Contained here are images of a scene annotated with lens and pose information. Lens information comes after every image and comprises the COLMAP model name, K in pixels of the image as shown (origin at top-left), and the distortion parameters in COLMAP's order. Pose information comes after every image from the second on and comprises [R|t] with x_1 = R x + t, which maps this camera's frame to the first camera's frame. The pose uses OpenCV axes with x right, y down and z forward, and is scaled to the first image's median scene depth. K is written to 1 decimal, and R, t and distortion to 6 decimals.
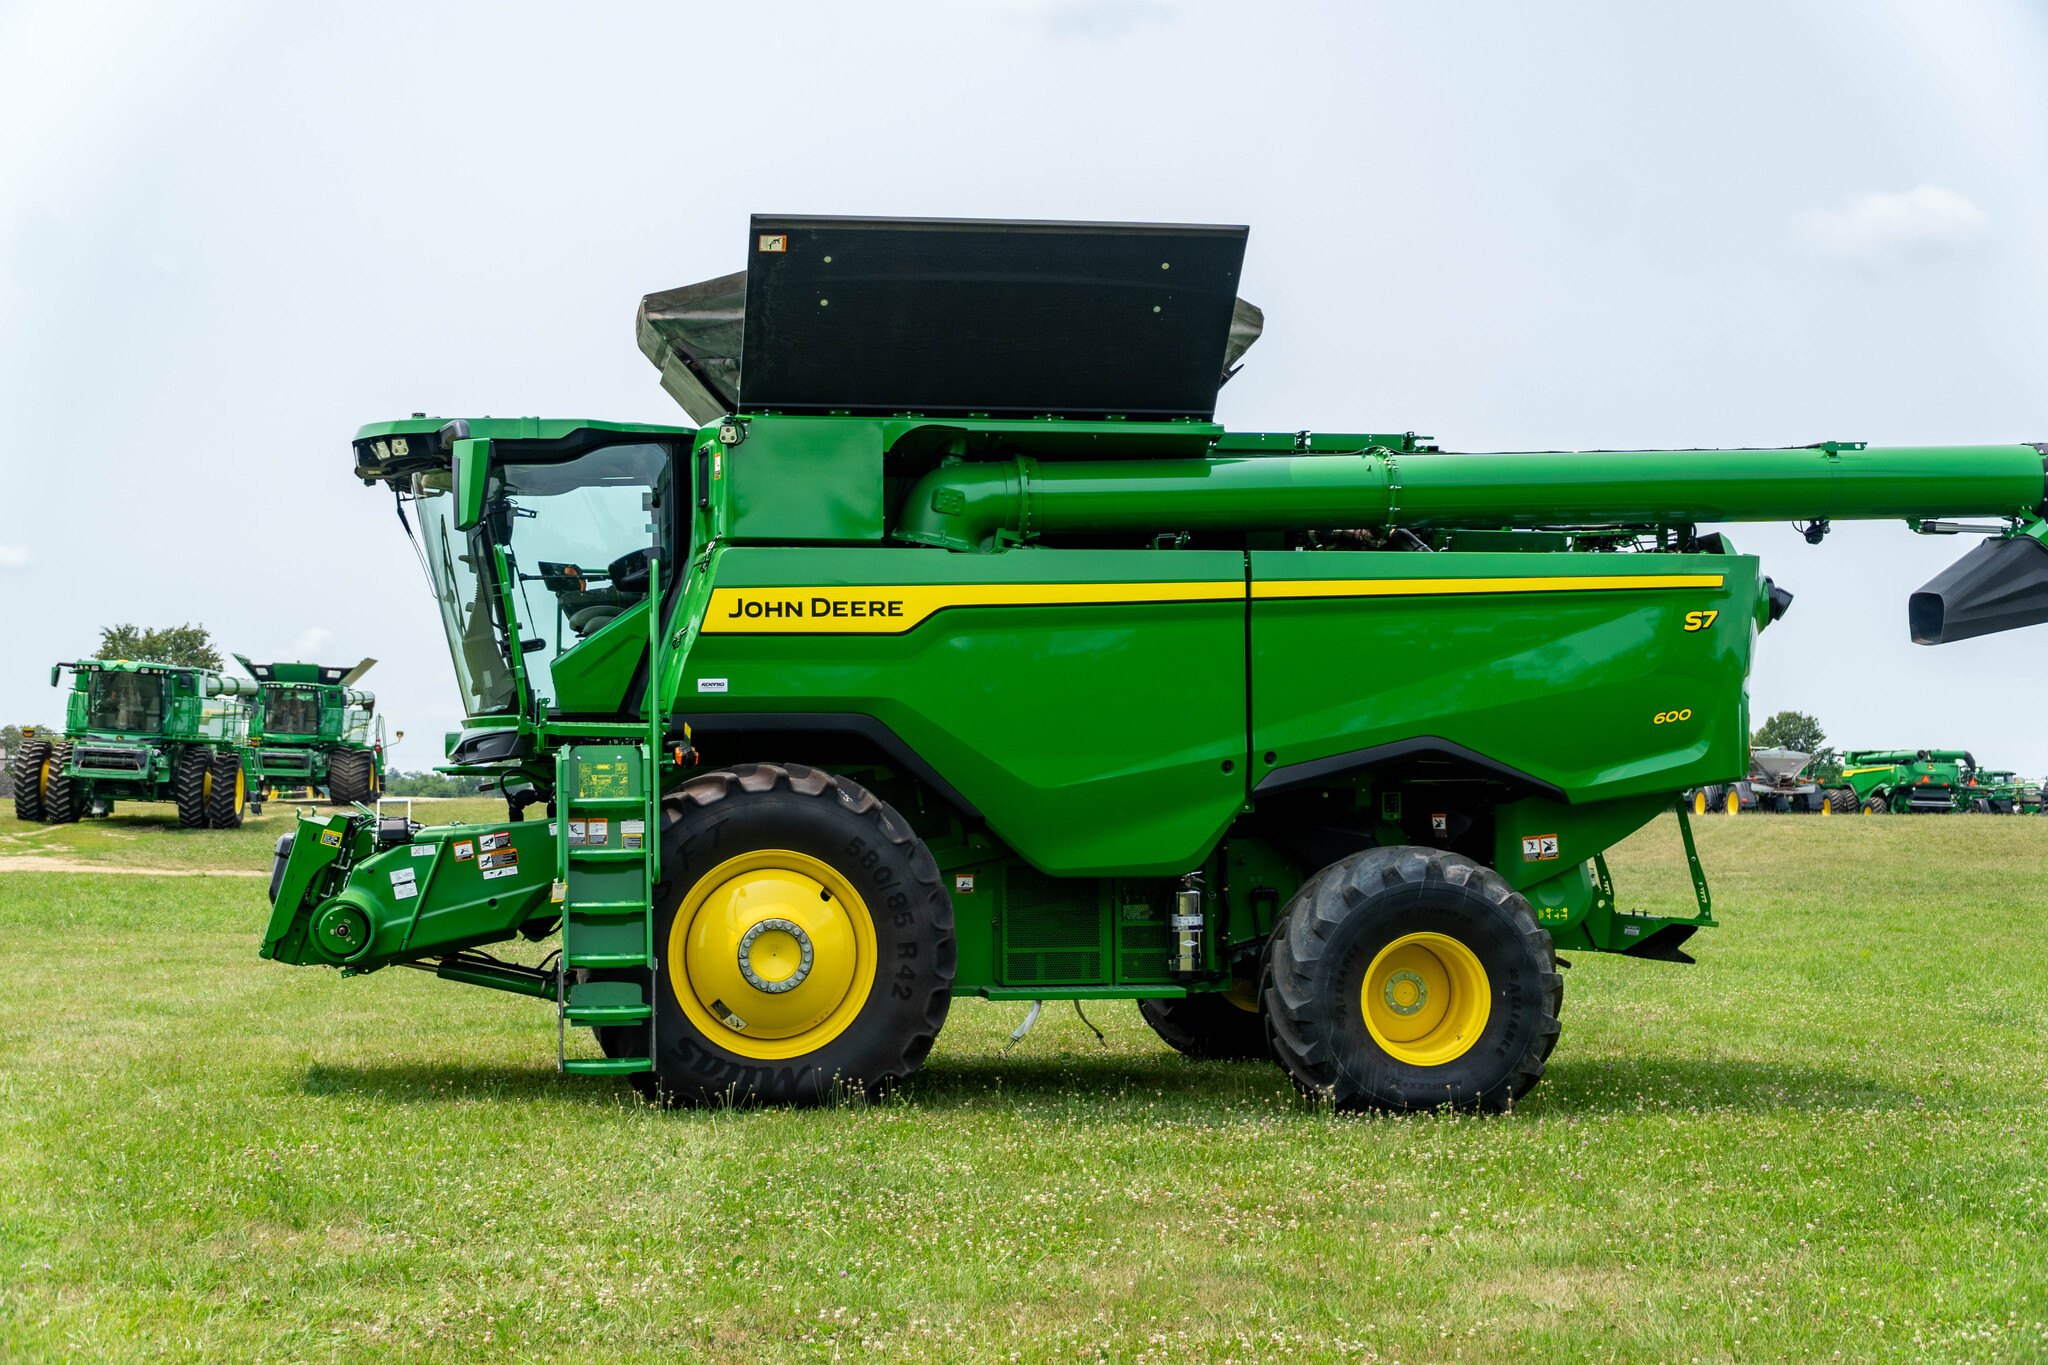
lens RADIAL K [[3034.3, 0, 1024.0], [0, 3034.3, 682.5], [0, 0, 1]] dist [0.107516, 0.037966]
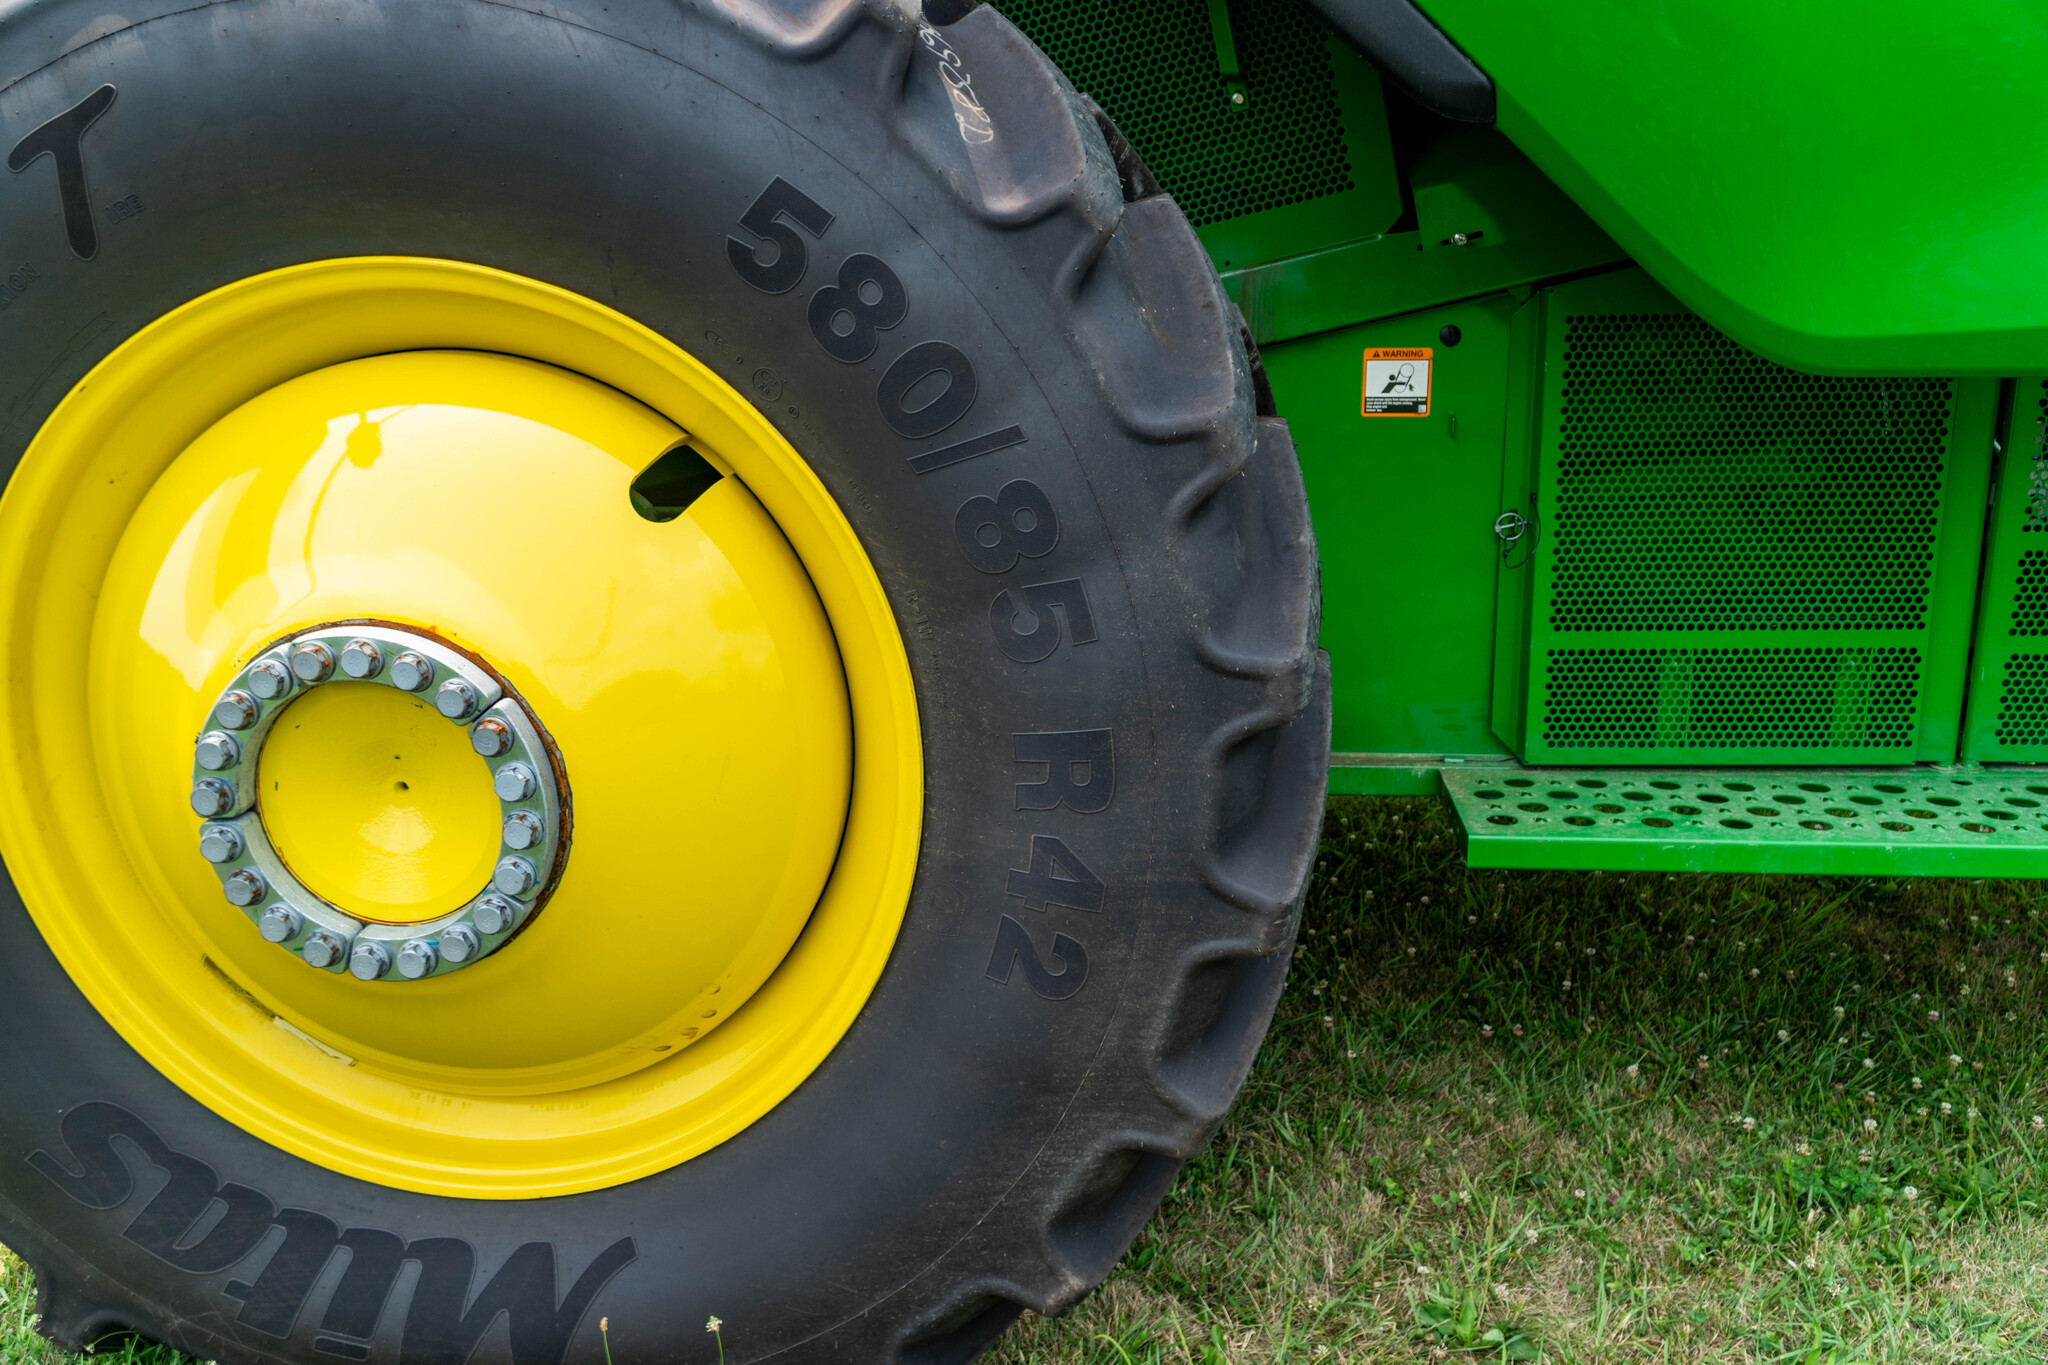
lens RADIAL K [[1673.0, 0, 1024.0], [0, 1673.0, 682.5], [0, 0, 1]] dist [0.000486, 0.004522]
pose [[0.966299, 0.056321, -0.251185, -0.013293], [0.022618, 0.953423, 0.300788, 0.048398], [0.256426, -0.296332, 0.920018, 0.879872]]
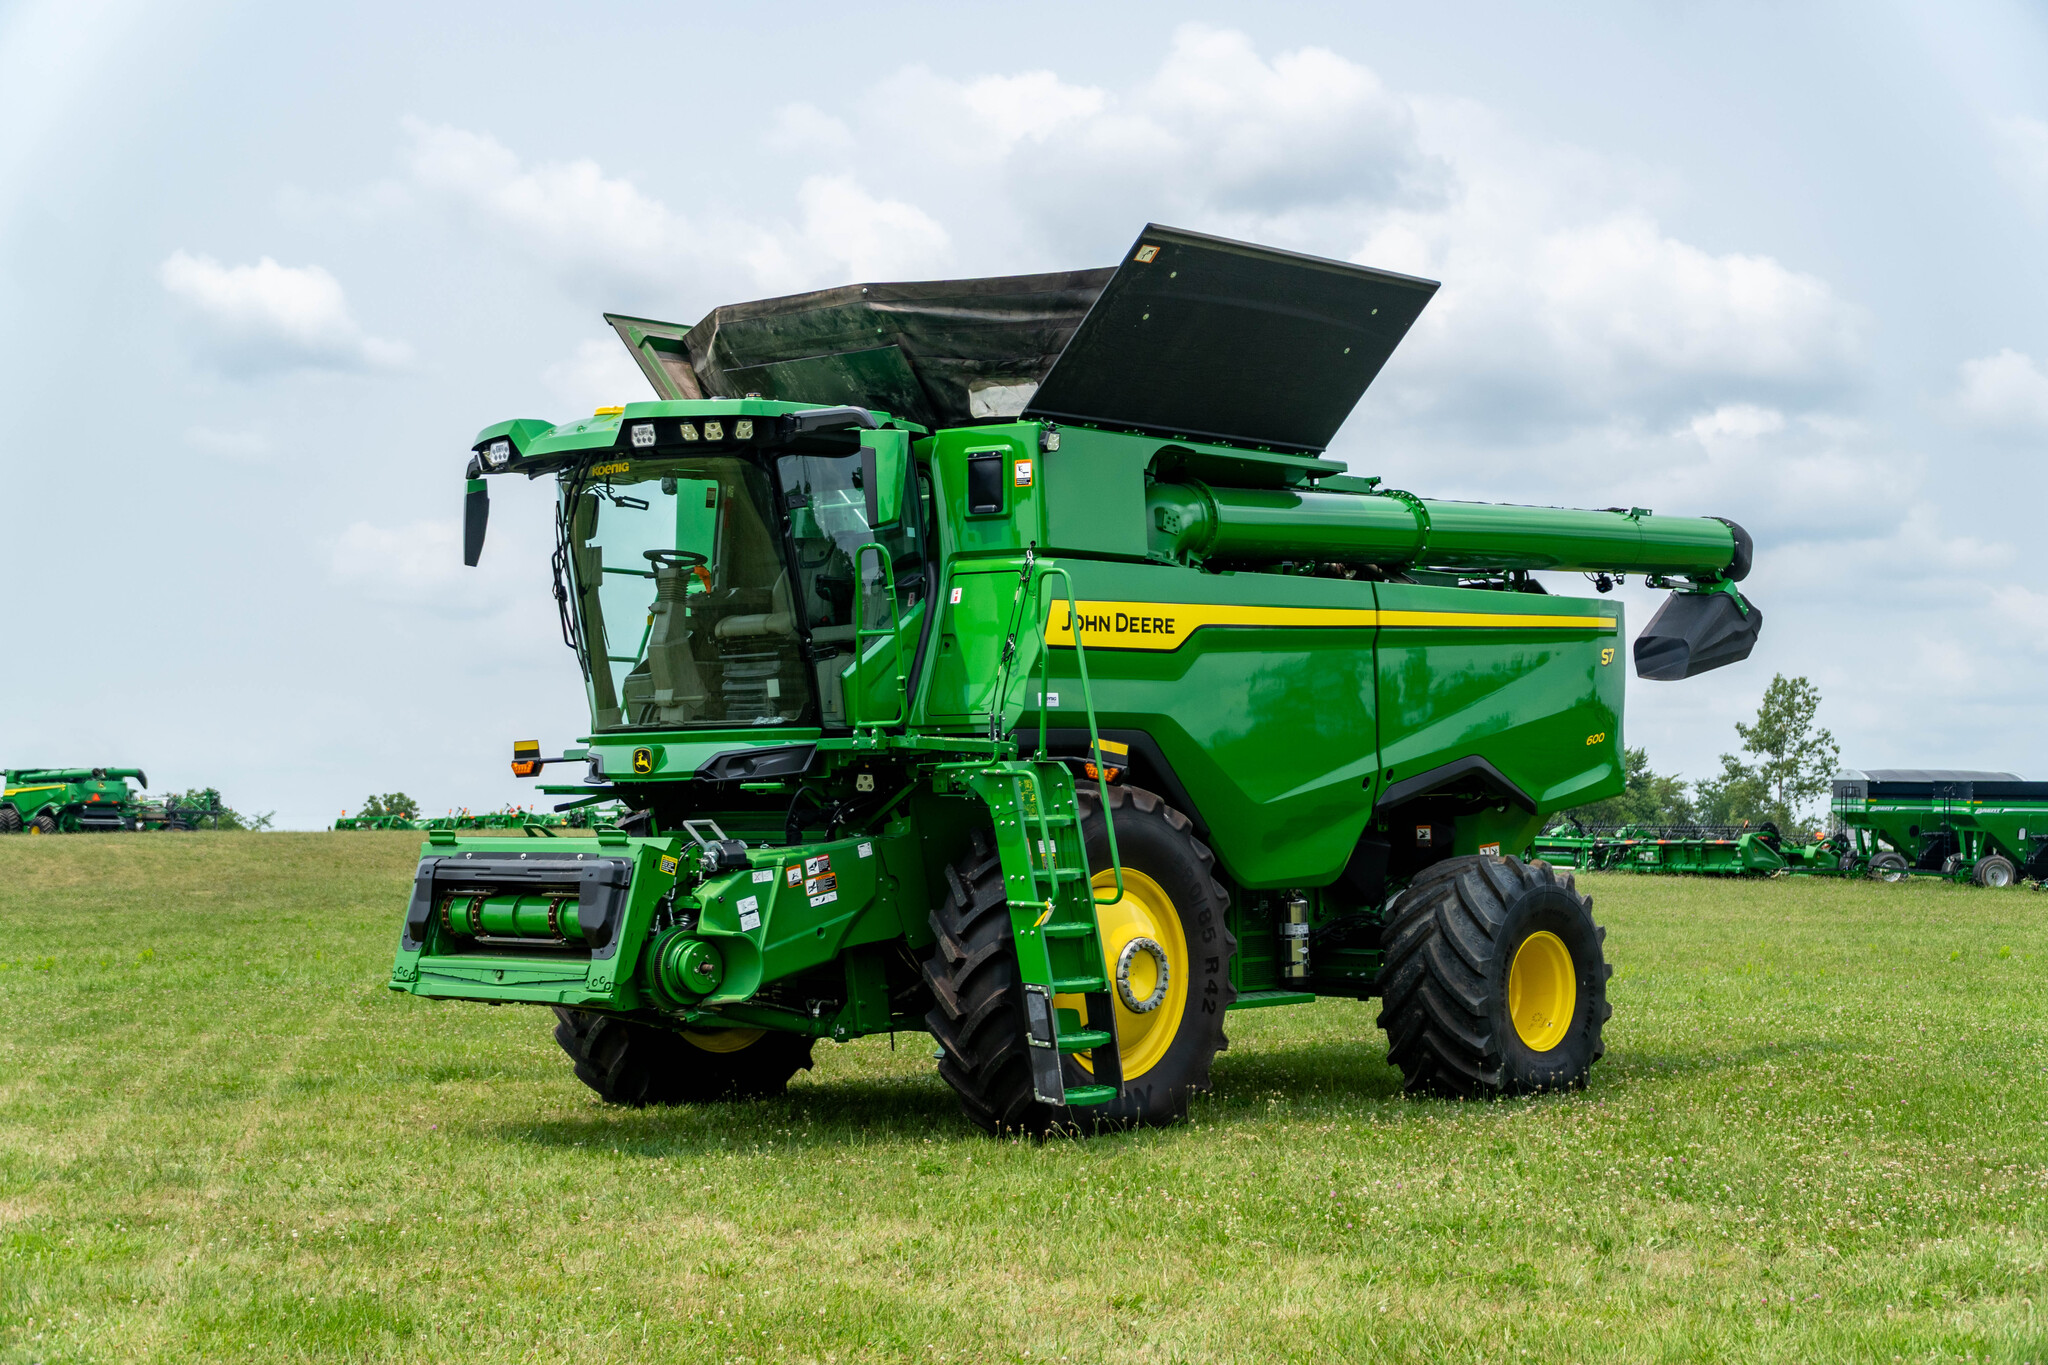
lens RADIAL K [[3034.3, 0, 1024.0], [0, 3034.3, 682.5], [0, 0, 1]] dist [0.107516, 0.037966]
pose [[0.787299, 0.017814, 0.616314, -0.695732], [-0.014168, 0.999841, -0.010800, 0.005892], [-0.616408, -0.000229, 0.787427, 0.238080]]
